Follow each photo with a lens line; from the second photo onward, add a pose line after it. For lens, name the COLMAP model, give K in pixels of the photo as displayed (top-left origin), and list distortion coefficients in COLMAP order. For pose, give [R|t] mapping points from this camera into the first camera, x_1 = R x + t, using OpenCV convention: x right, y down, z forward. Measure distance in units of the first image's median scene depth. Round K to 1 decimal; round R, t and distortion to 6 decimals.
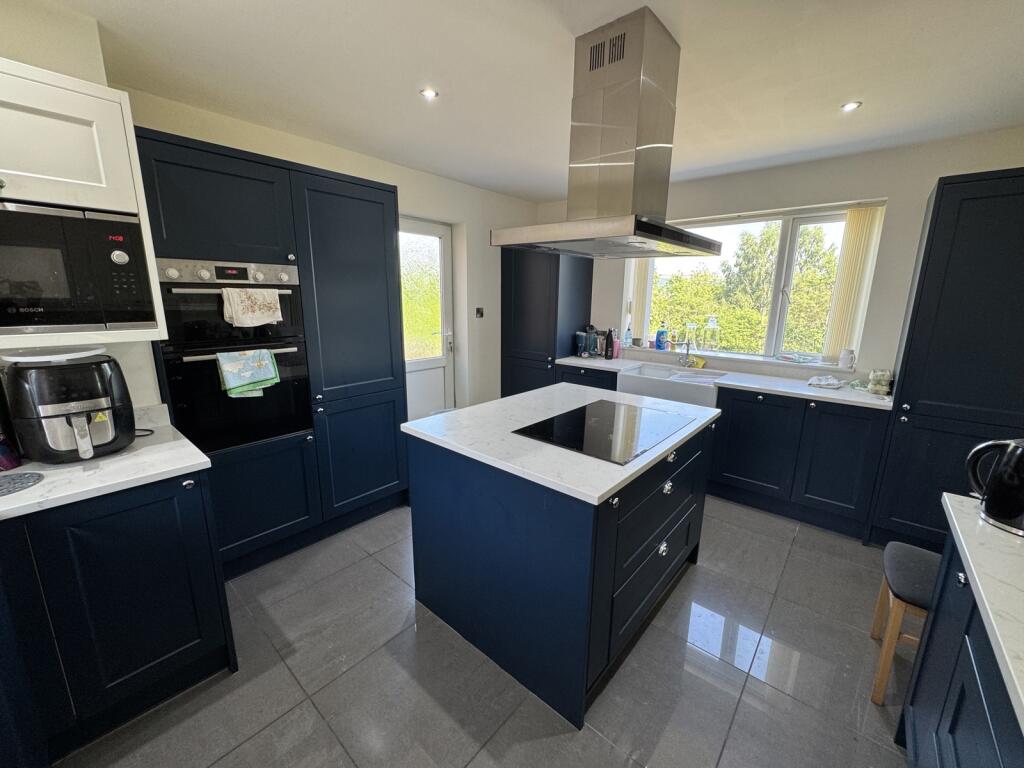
lens RADIAL K [[410.8, 0, 510.7], [0, 410.8, 382.6], [0, 0, 1]] dist [-0.007849, 0.000576]
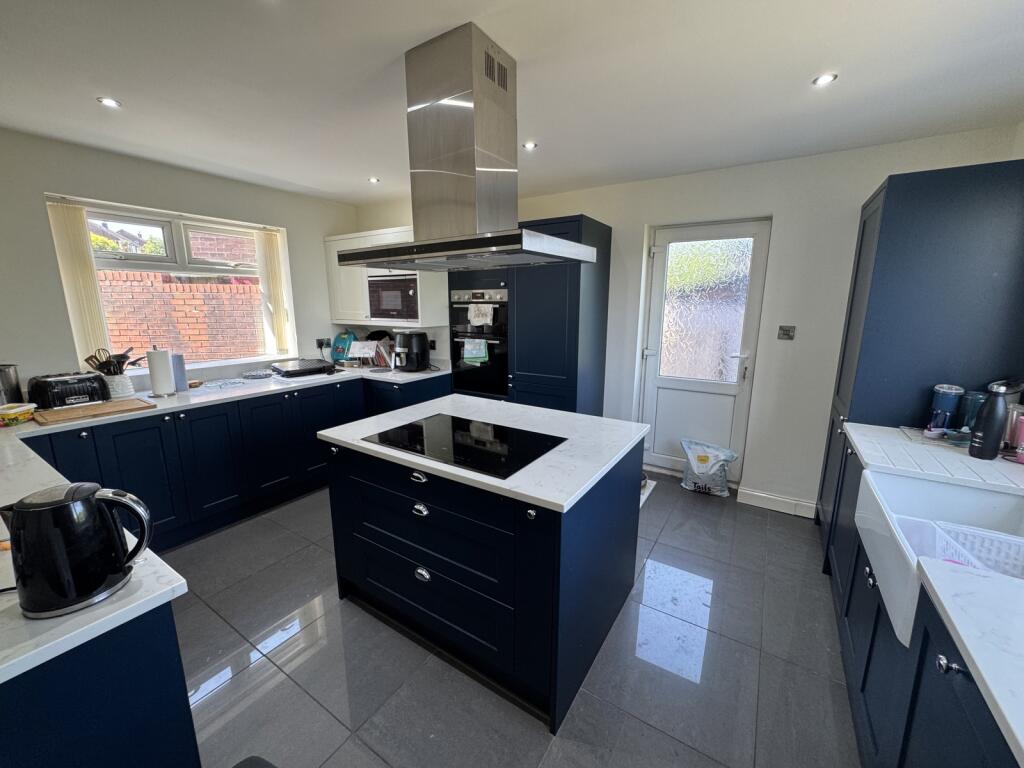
lens RADIAL K [[410.8, 0, 509.5], [0, 410.8, 382.9], [0, 0, 1]] dist [-0.007849, 0.000576]
pose [[0.132876, 0.180282, -0.974599, 1.113986], [-0.206400, 0.966793, 0.150698, -0.187643], [0.969403, 0.181133, 0.165674, 0.859779]]
